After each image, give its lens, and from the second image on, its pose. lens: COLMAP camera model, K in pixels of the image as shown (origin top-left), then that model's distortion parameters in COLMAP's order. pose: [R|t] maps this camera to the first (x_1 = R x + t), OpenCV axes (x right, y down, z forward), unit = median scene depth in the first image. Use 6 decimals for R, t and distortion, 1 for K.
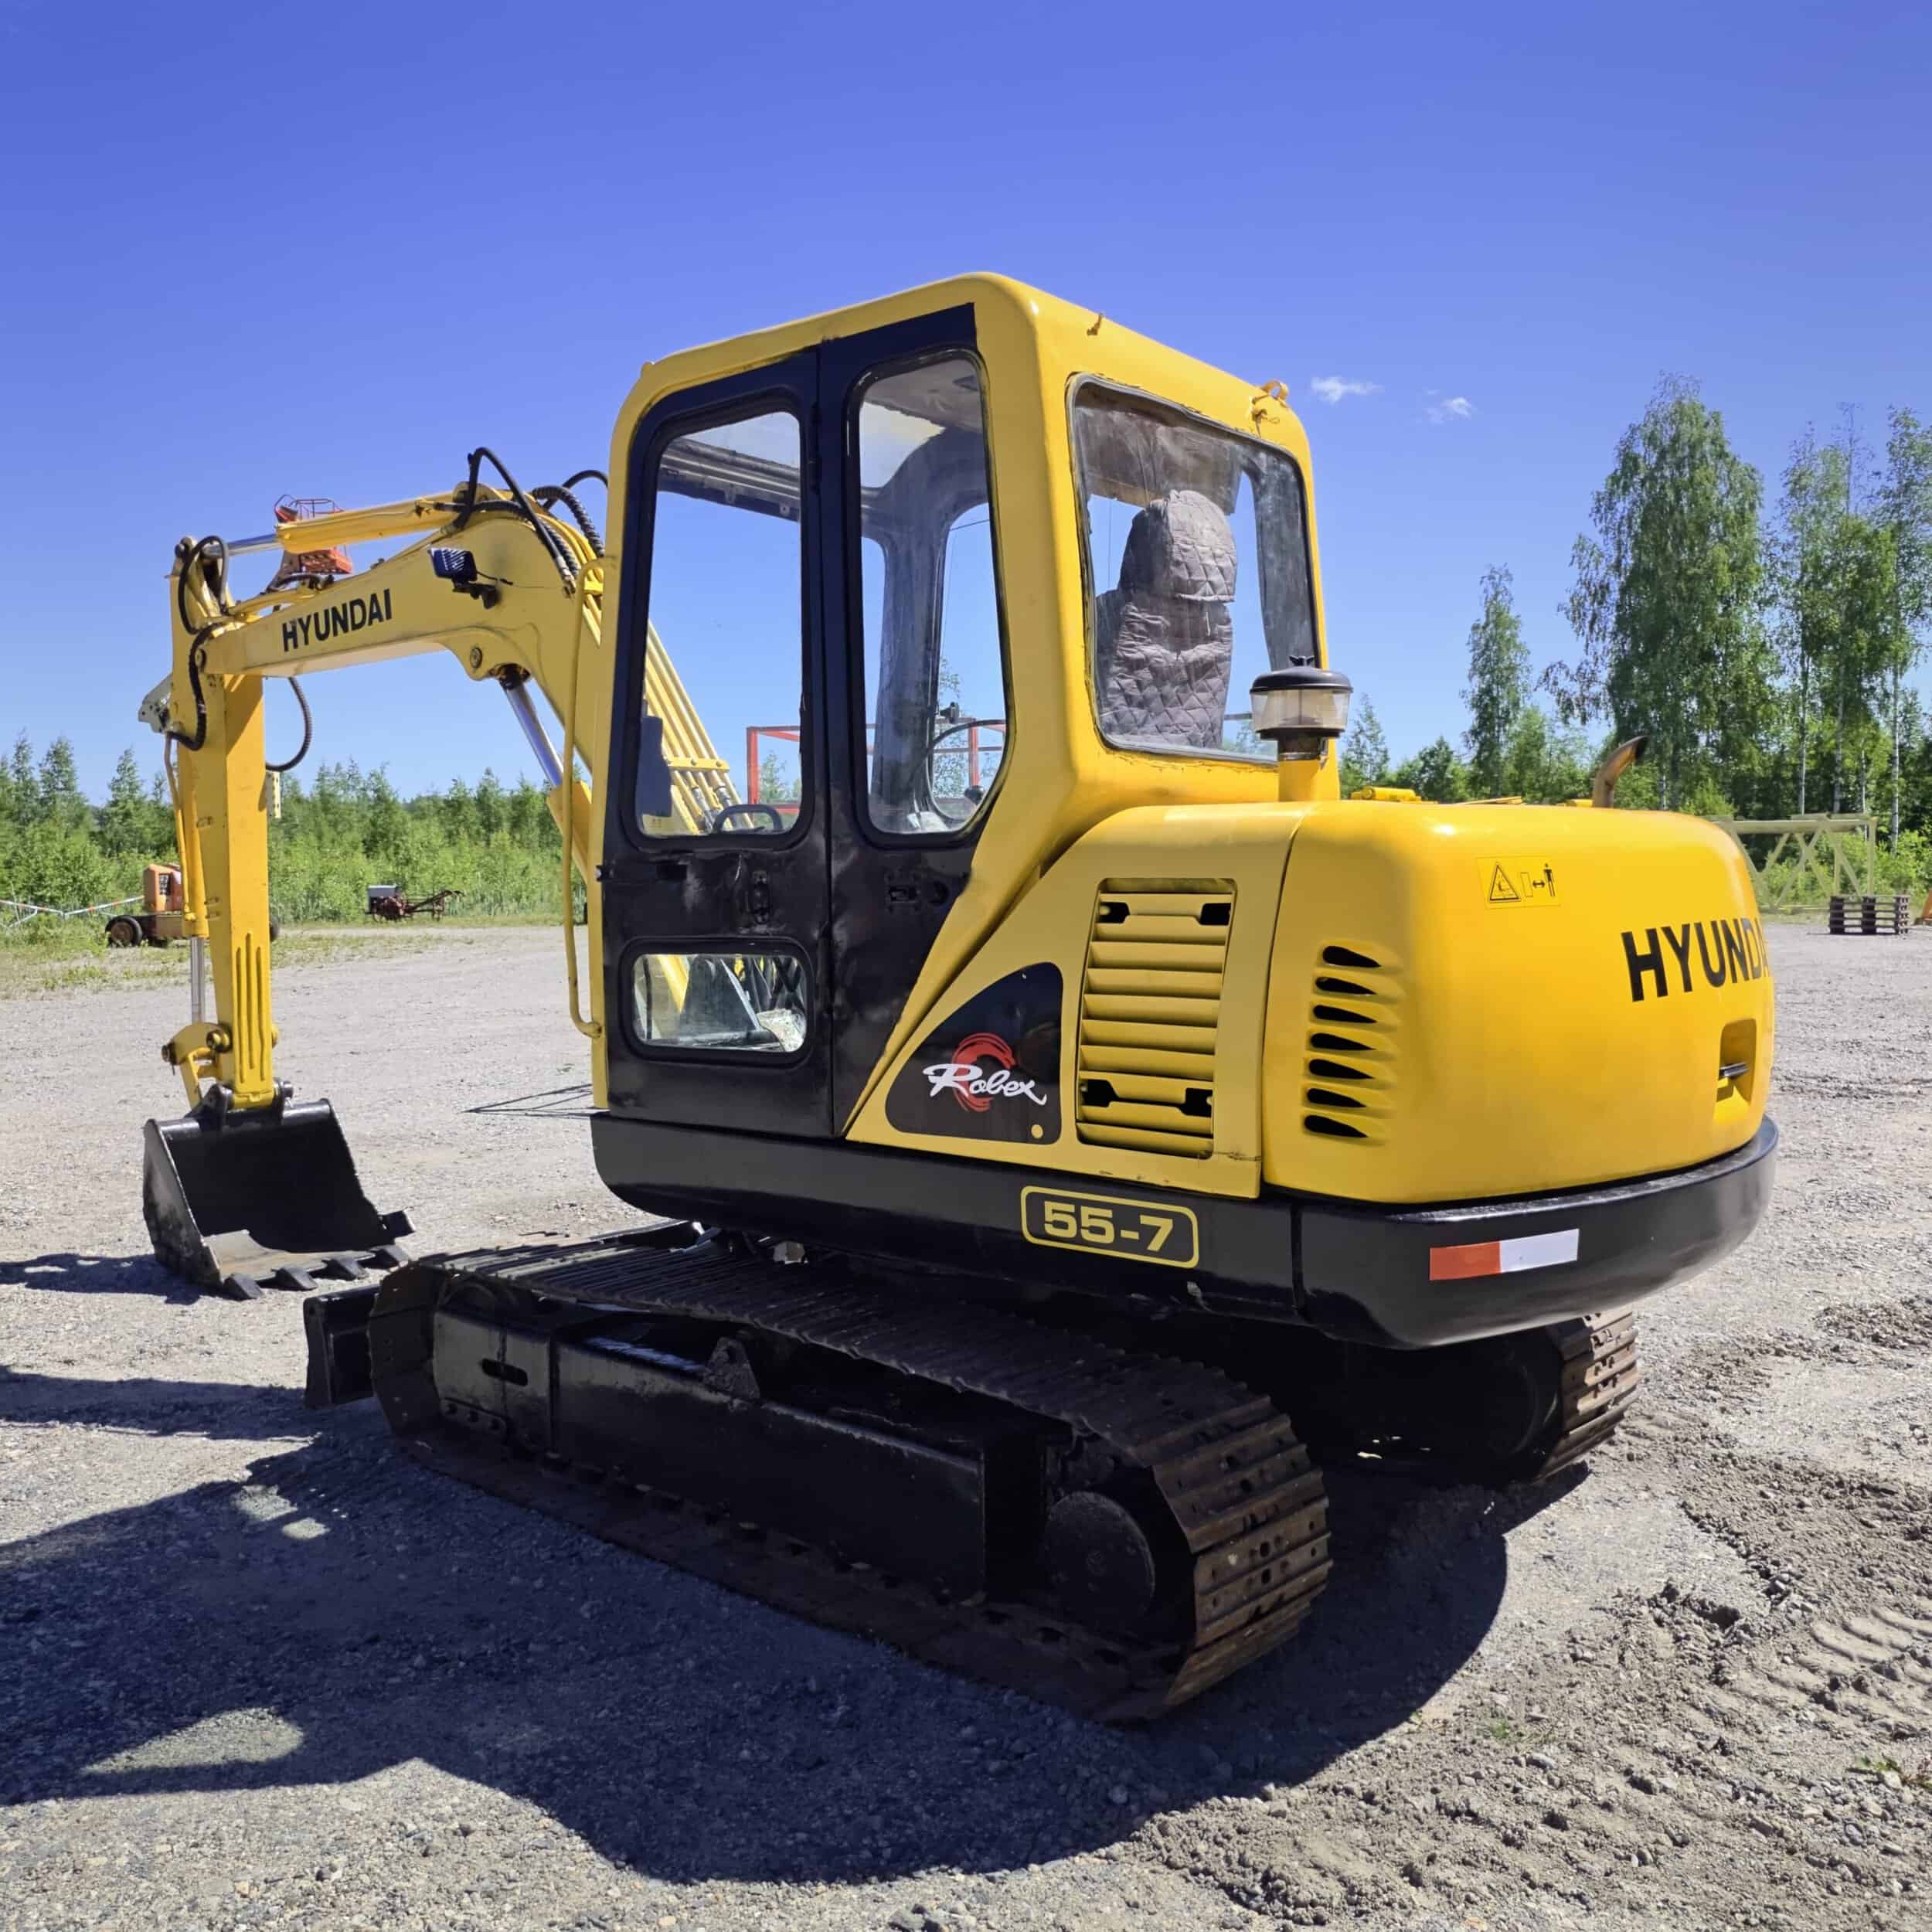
lens RADIAL K [[1784.8, 0, 966.0], [0, 1784.8, 966.0], [0, 0, 1]] dist [0.003397, 0.008047]
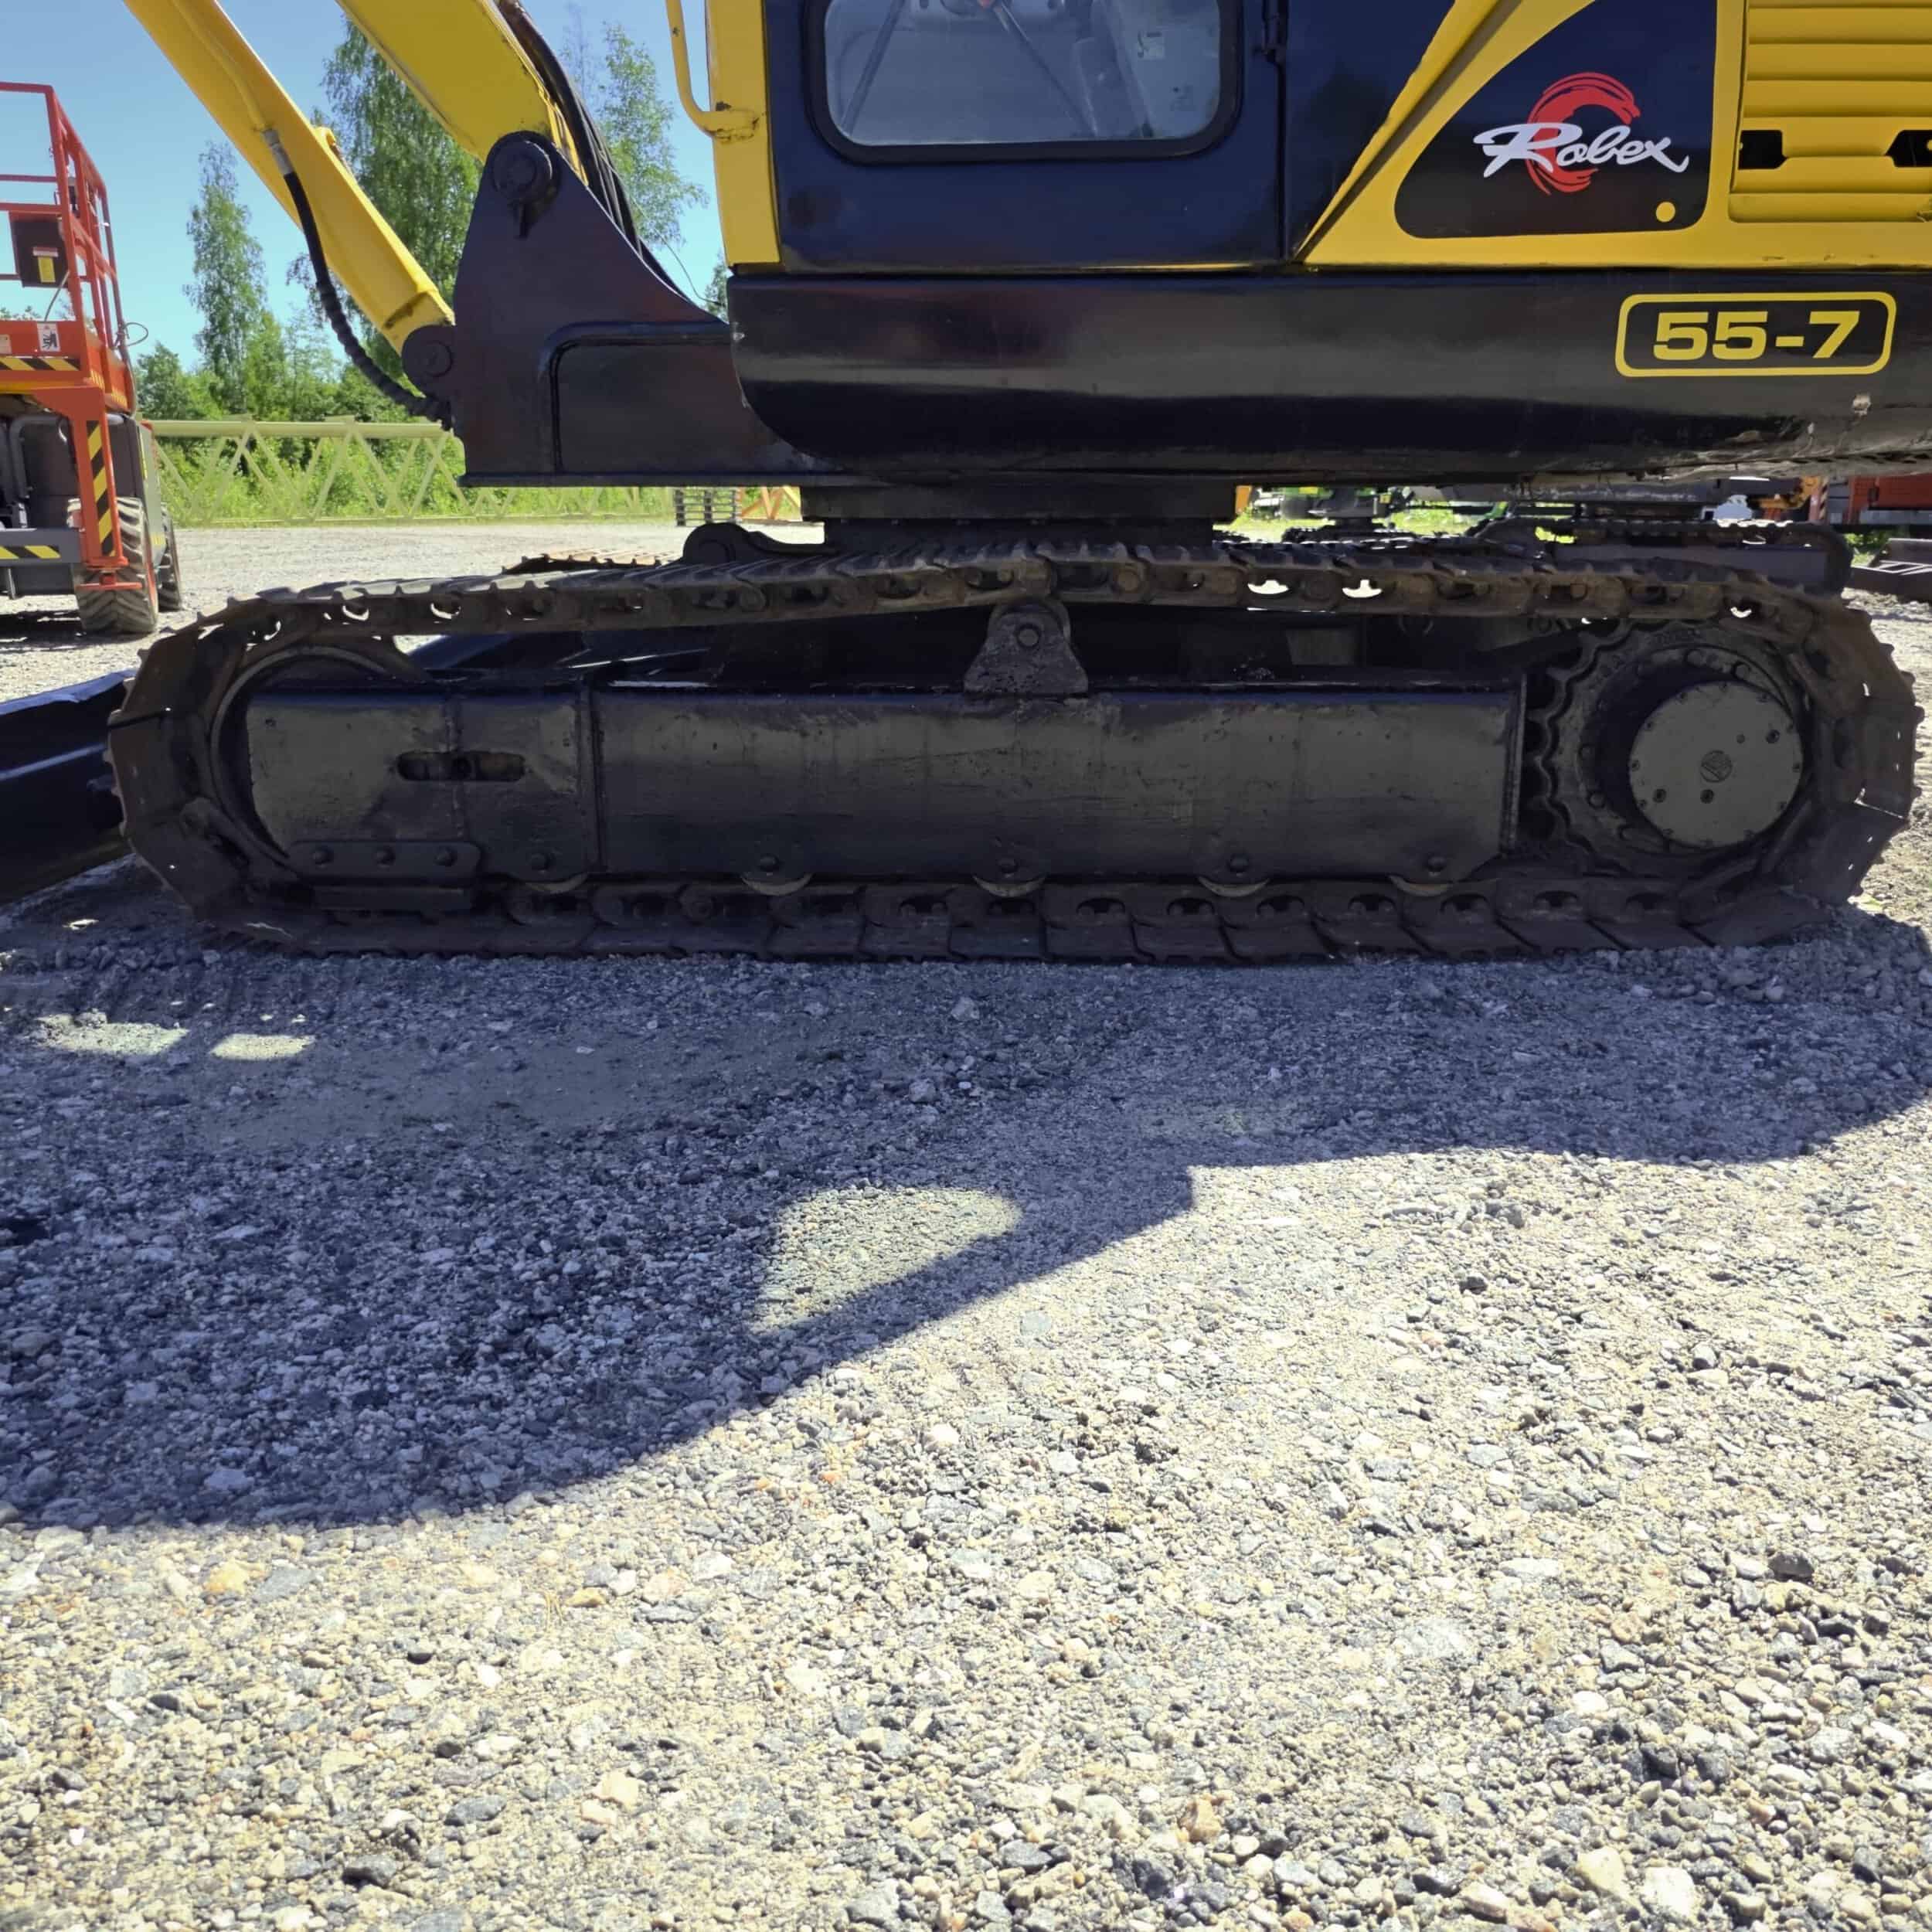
lens RADIAL K [[1784.8, 0, 966.0], [0, 1784.8, 966.0], [0, 0, 1]] dist [0.003397, 0.008047]
pose [[0.775656, -0.157073, 0.611299, -0.665919], [0.034721, 0.977691, 0.207160, 0.226005], [-0.630201, -0.139460, 0.763805, 0.542141]]
